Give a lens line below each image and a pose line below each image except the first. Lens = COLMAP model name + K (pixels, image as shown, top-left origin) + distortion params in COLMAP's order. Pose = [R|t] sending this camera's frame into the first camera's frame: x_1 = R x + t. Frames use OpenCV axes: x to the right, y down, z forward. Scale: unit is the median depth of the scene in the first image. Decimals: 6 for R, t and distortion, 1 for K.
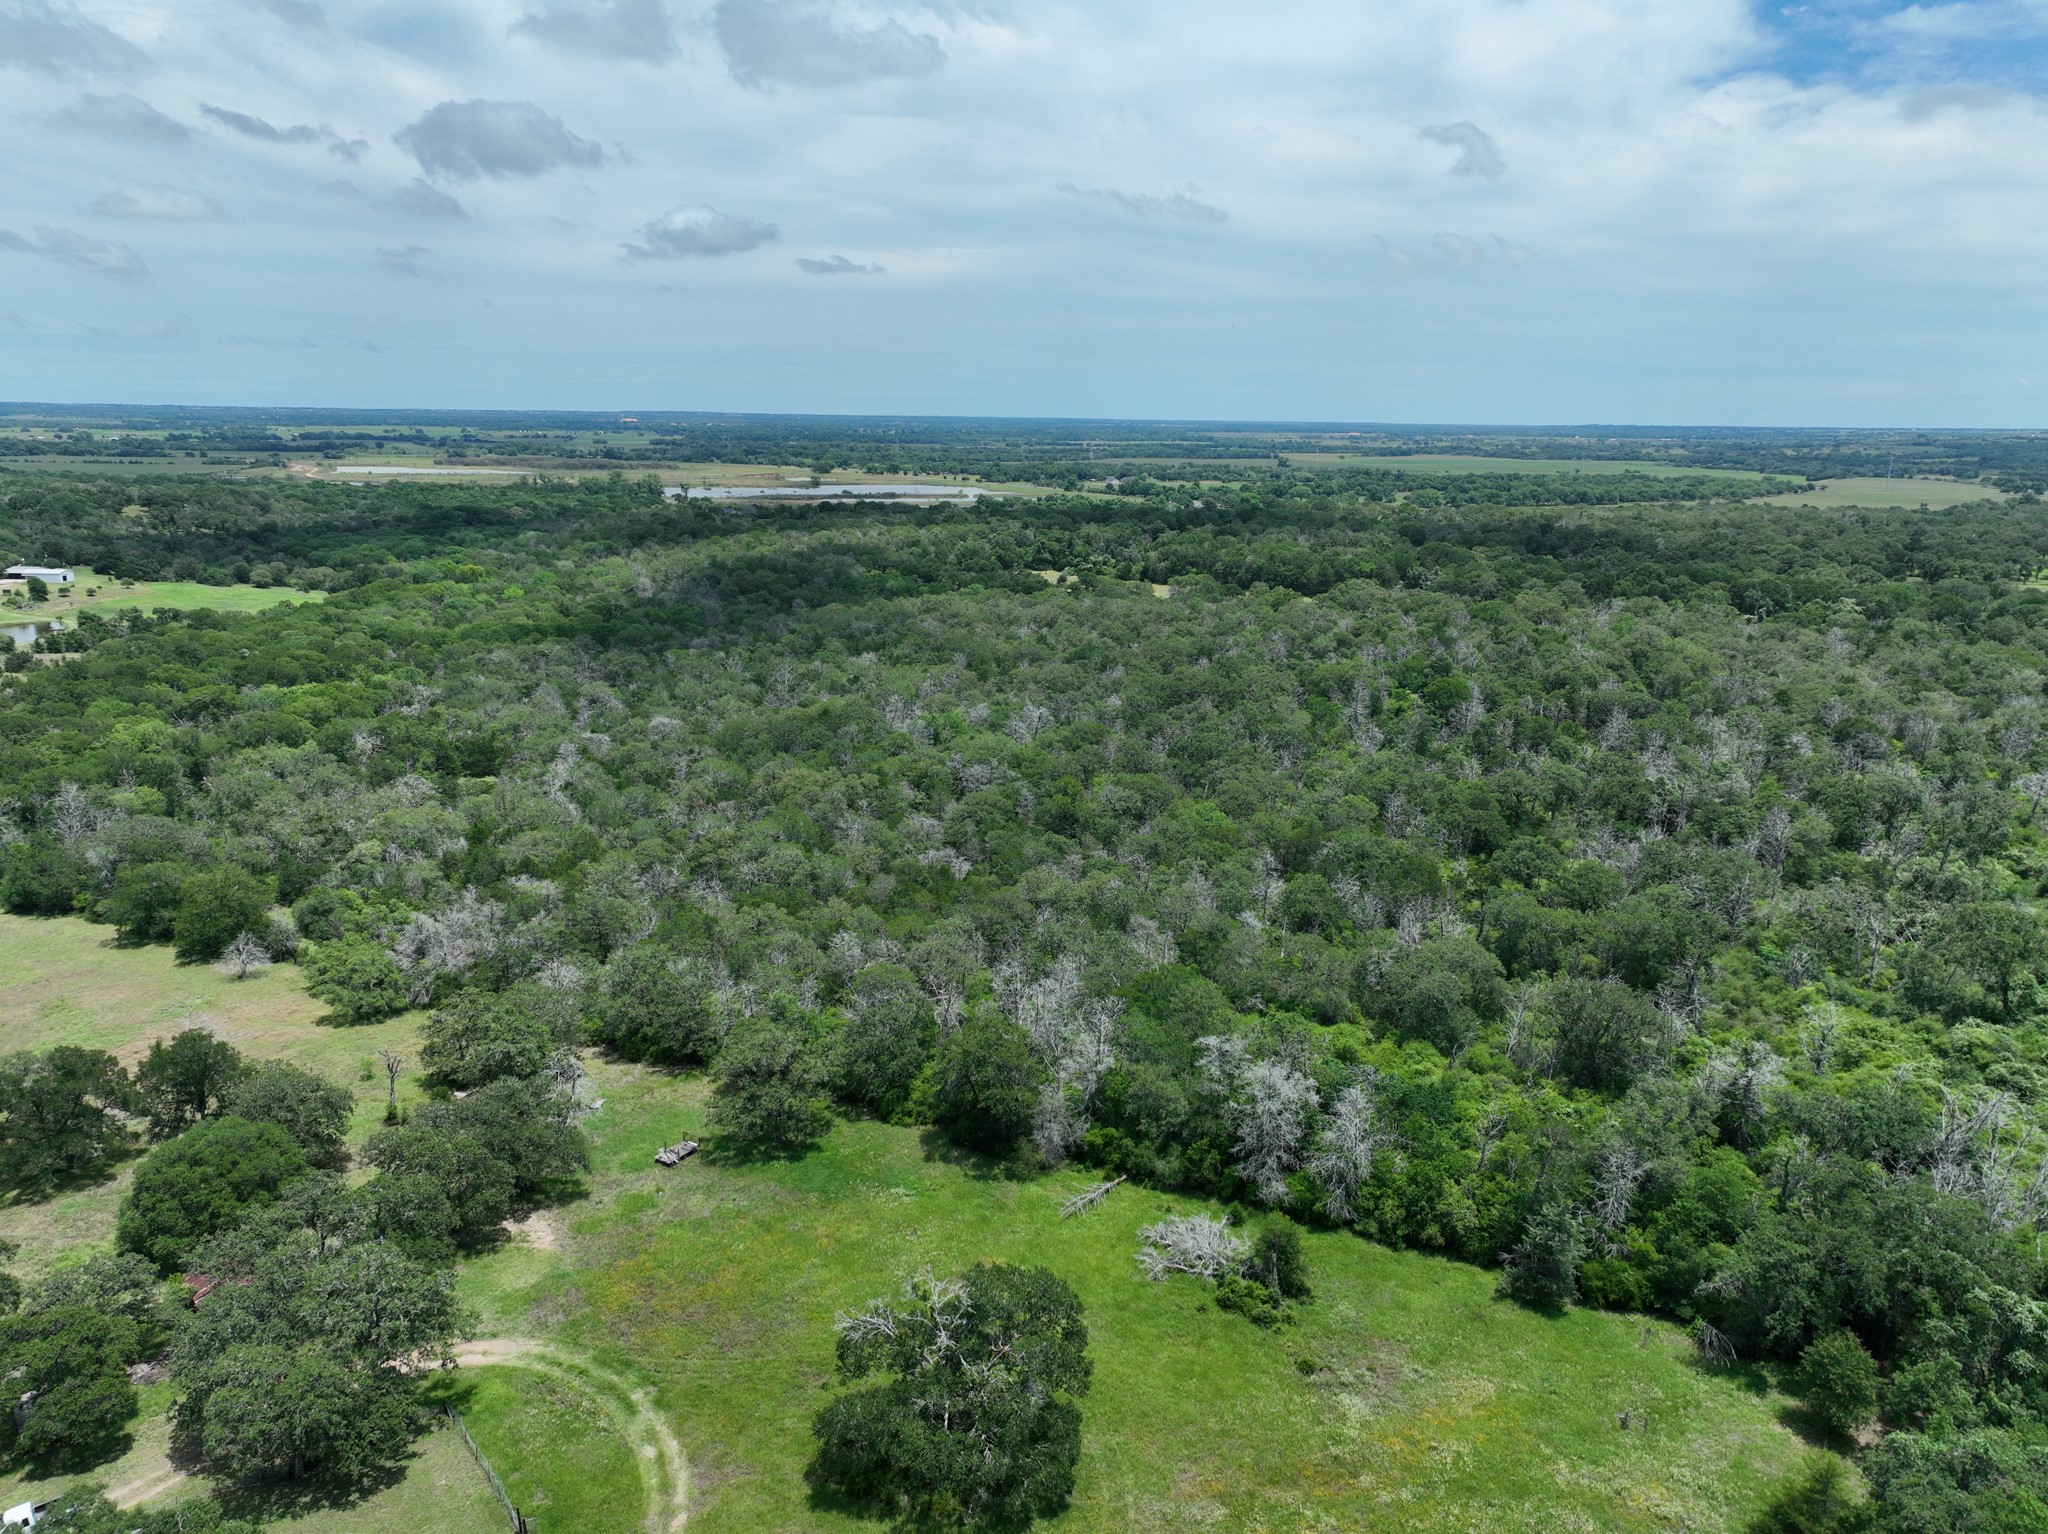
lens RADIAL K [[1422.5, 0, 1026.1], [0, 1422.5, 765.2], [0, 0, 1]] dist [-0.003867, 0.019955]
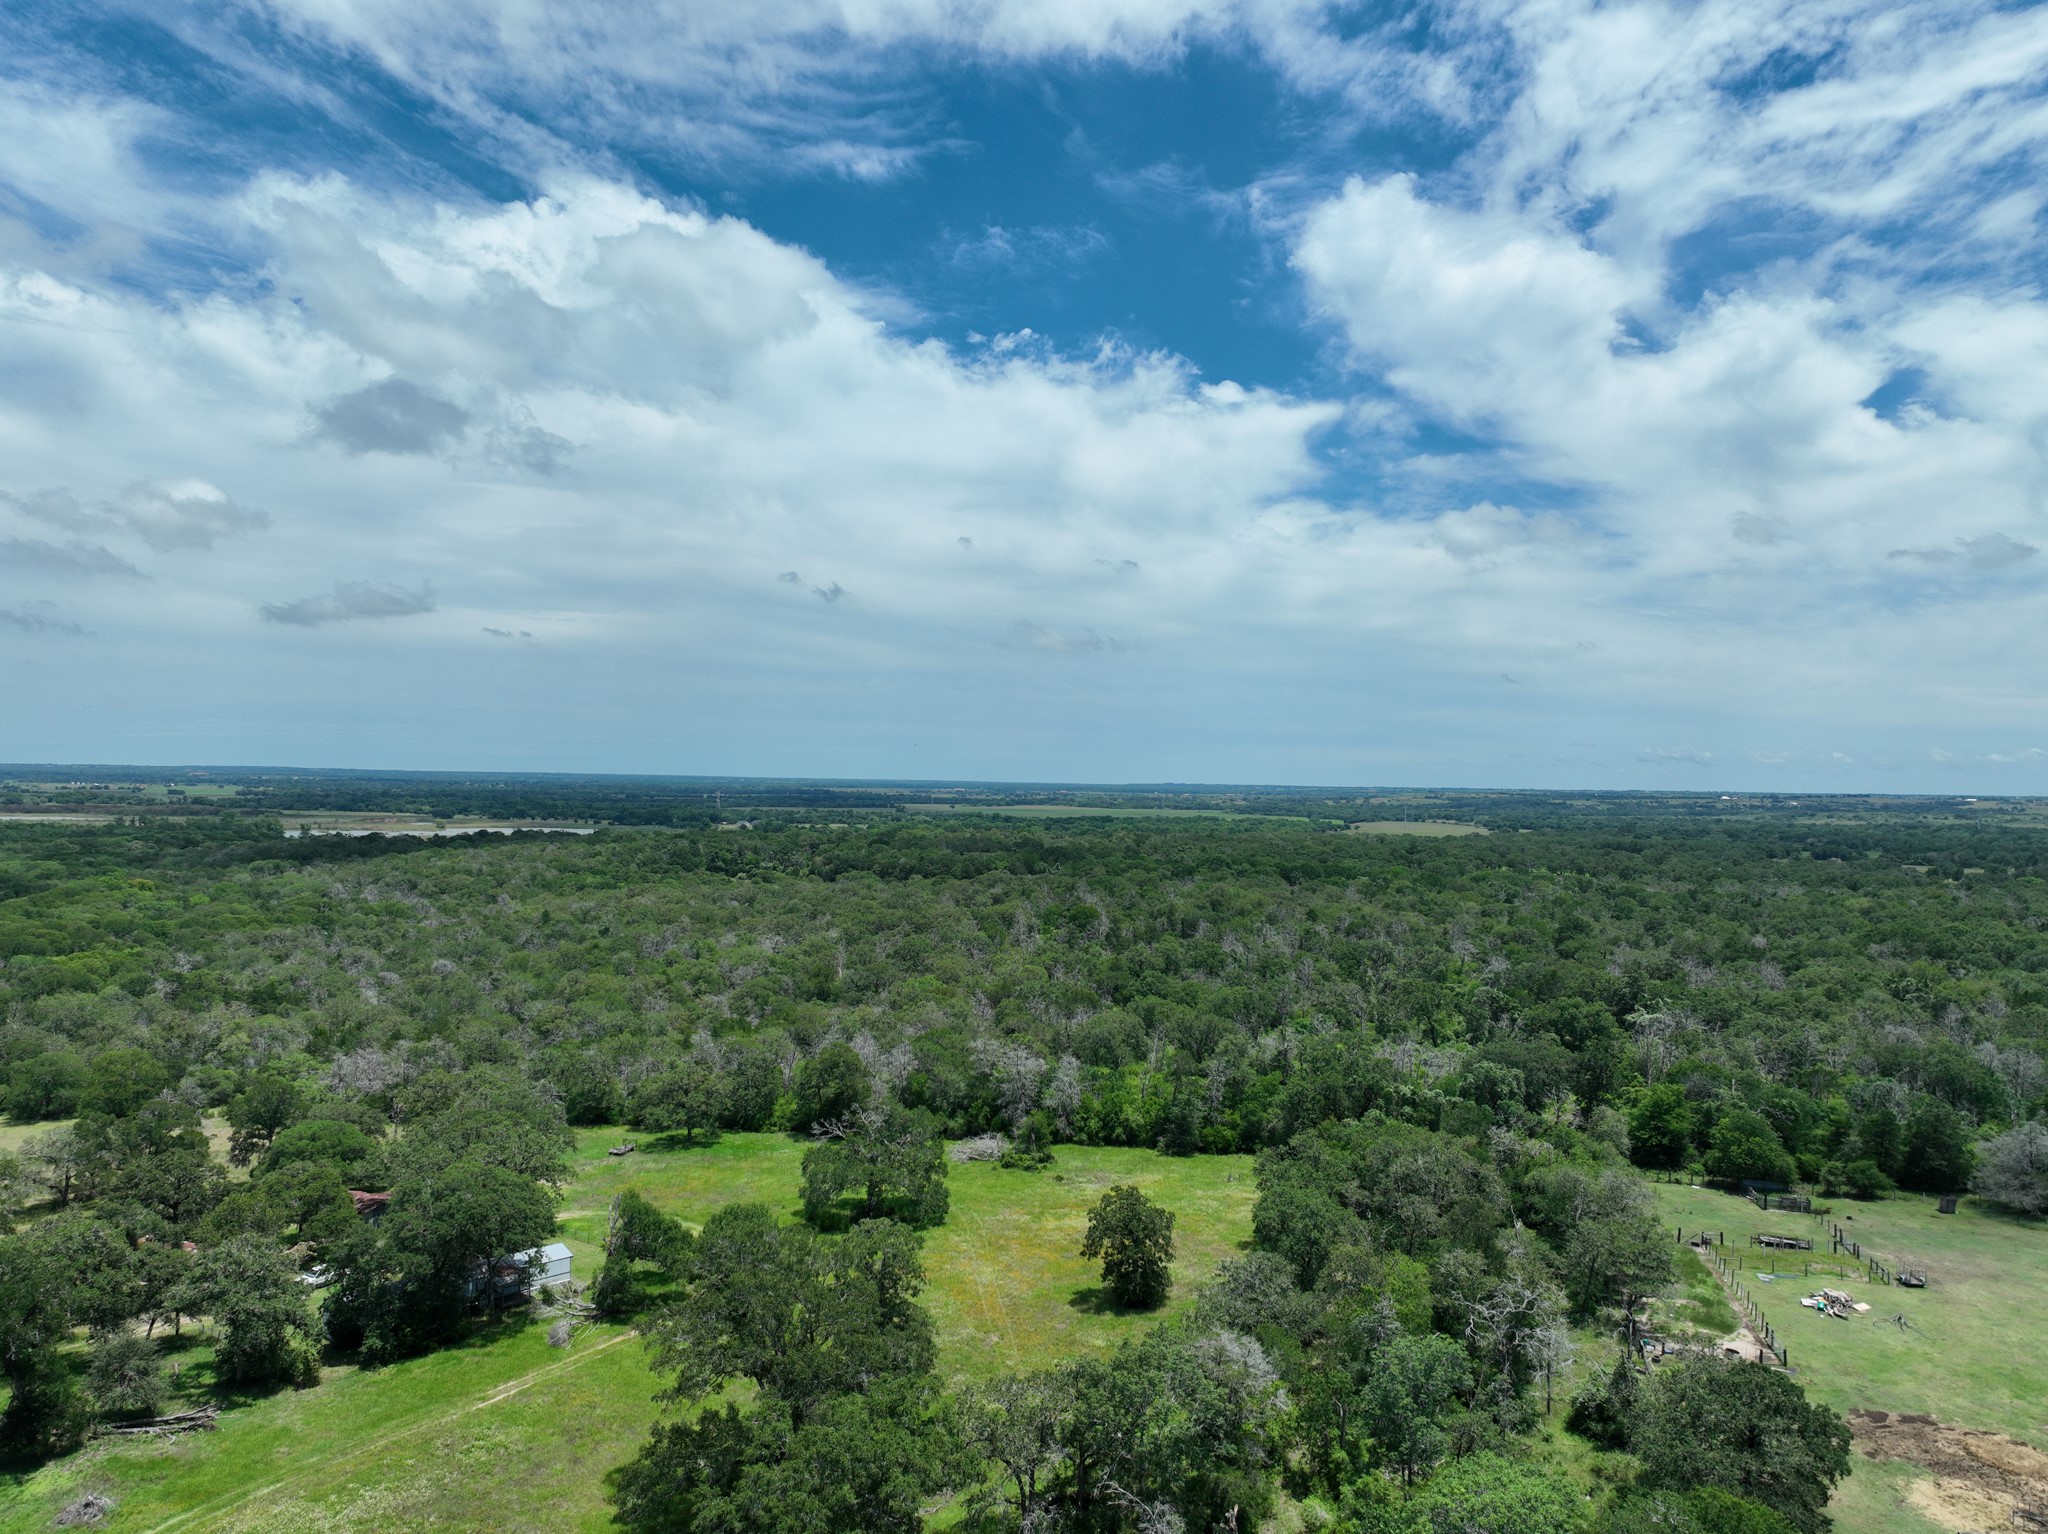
lens RADIAL K [[1422.0, 0, 995.4], [0, 1422.0, 764.6], [0, 0, 1]] dist [-0.007181, 0.025877]
pose [[0.969382, 0.008785, 0.245399, -0.111389], [0.051808, 0.969547, -0.239363, 0.122636], [-0.240028, 0.244748, 0.939407, -0.266387]]
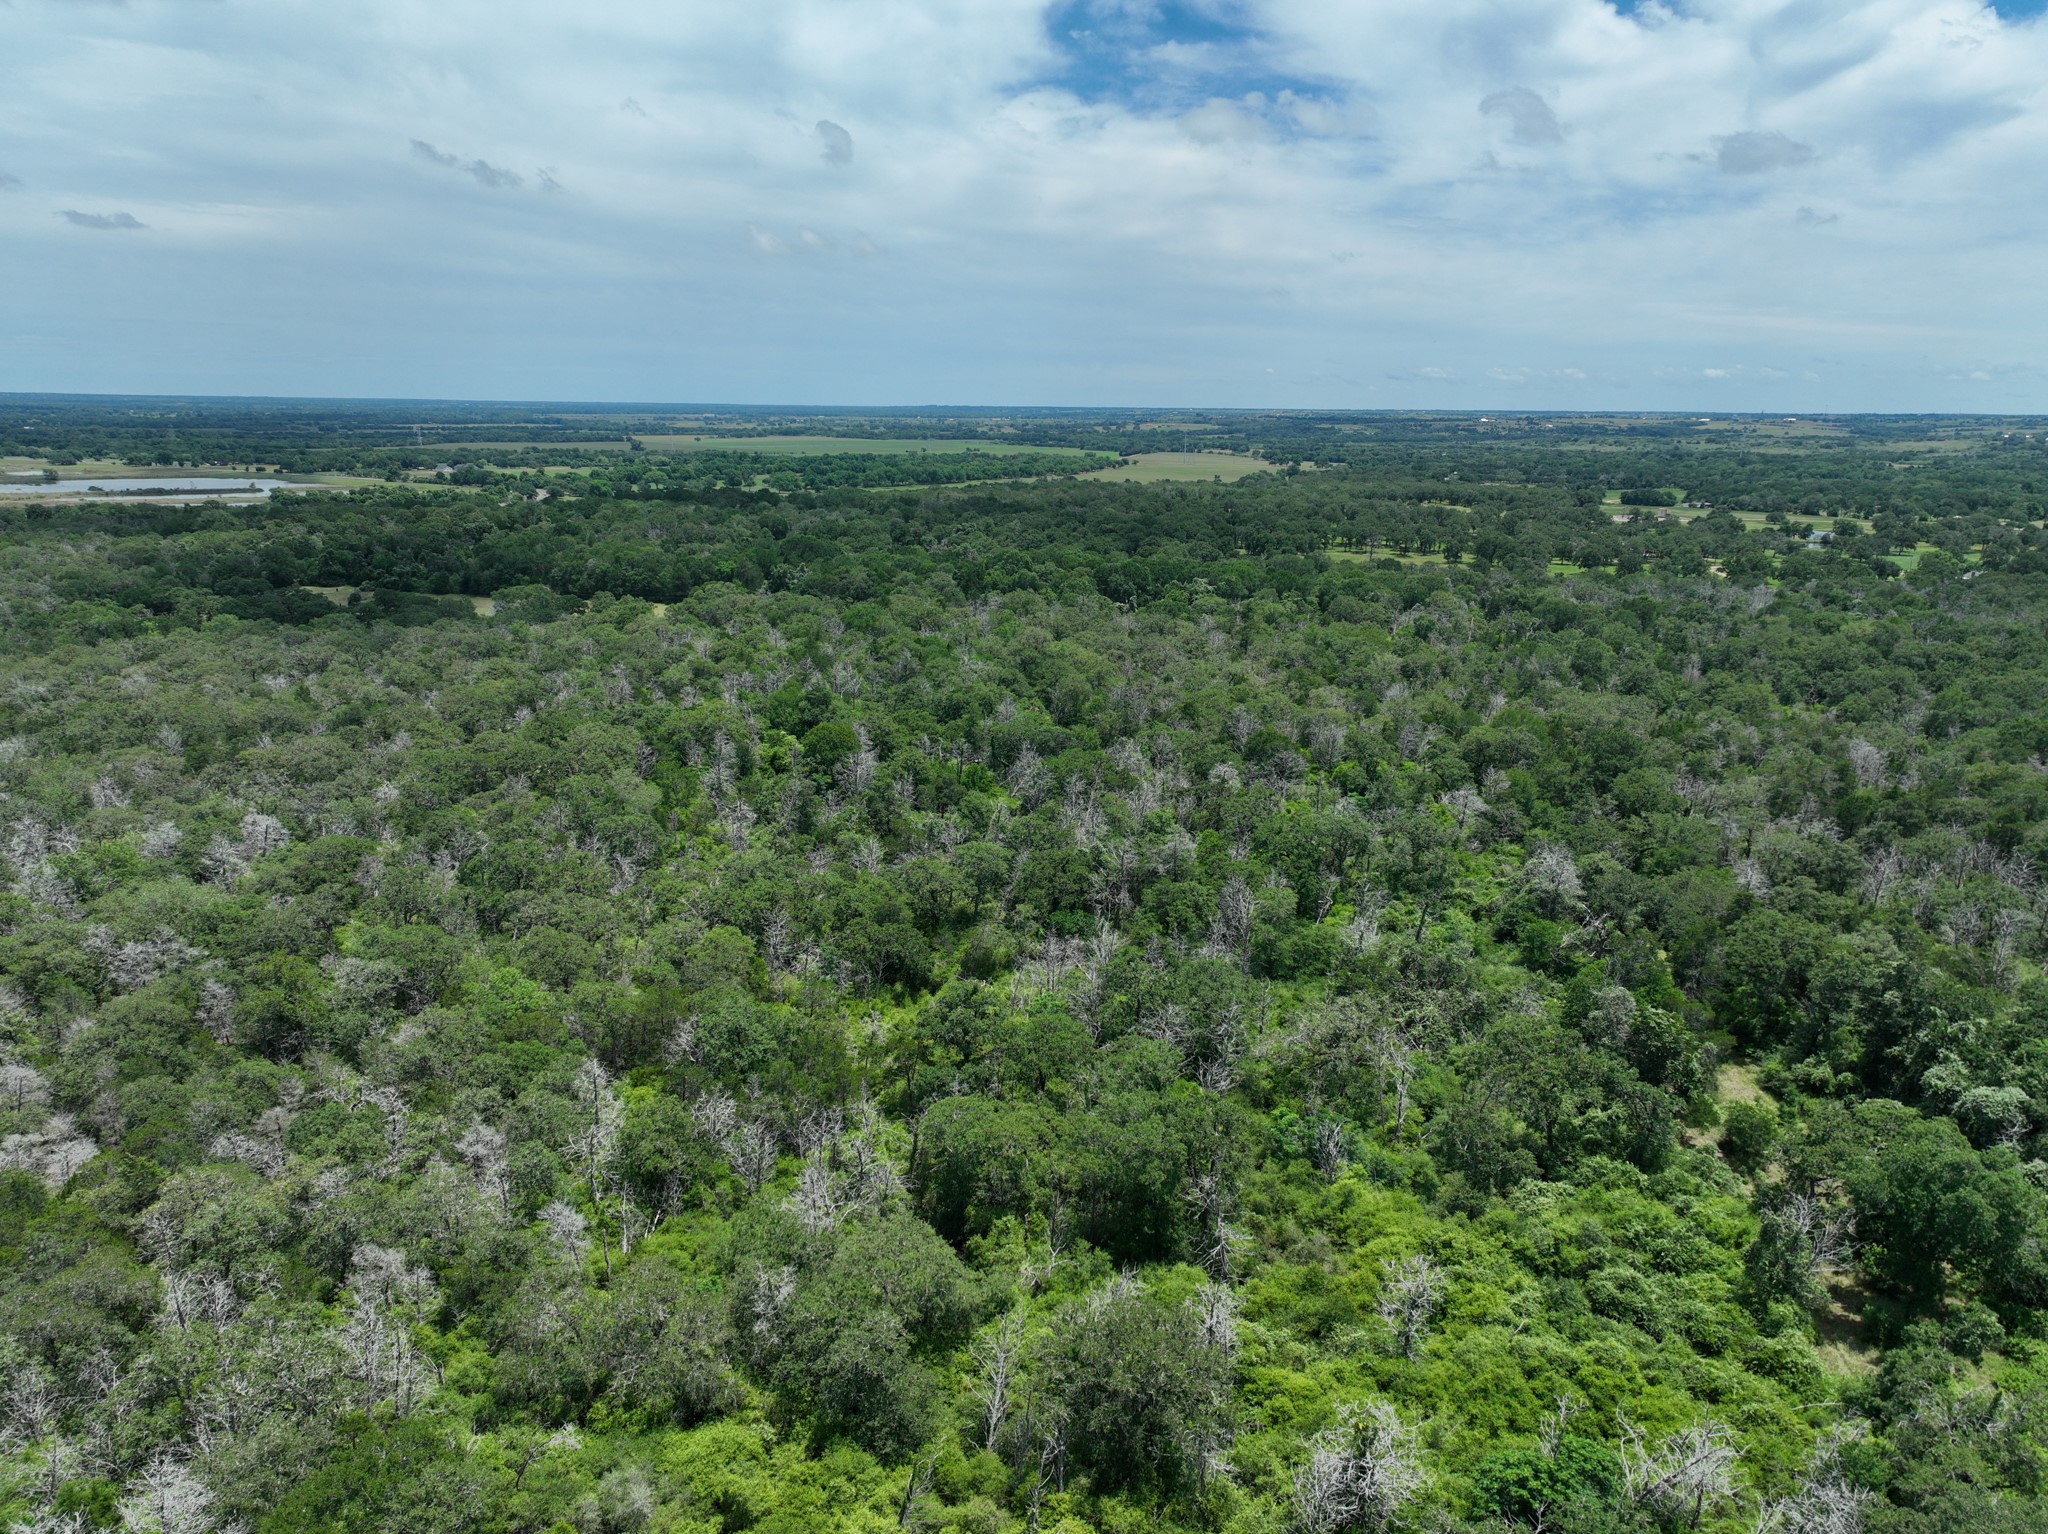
lens RADIAL K [[1417.9, 0, 1015.8], [0, 1417.9, 743.1], [0, 0, 1]] dist [0.011456, 0.003076]
pose [[0.909812, -0.098928, 0.403058, 0.065831], [0.099563, 0.994841, 0.019437, -0.053295], [-0.402901, 0.022445, 0.914968, 0.214227]]
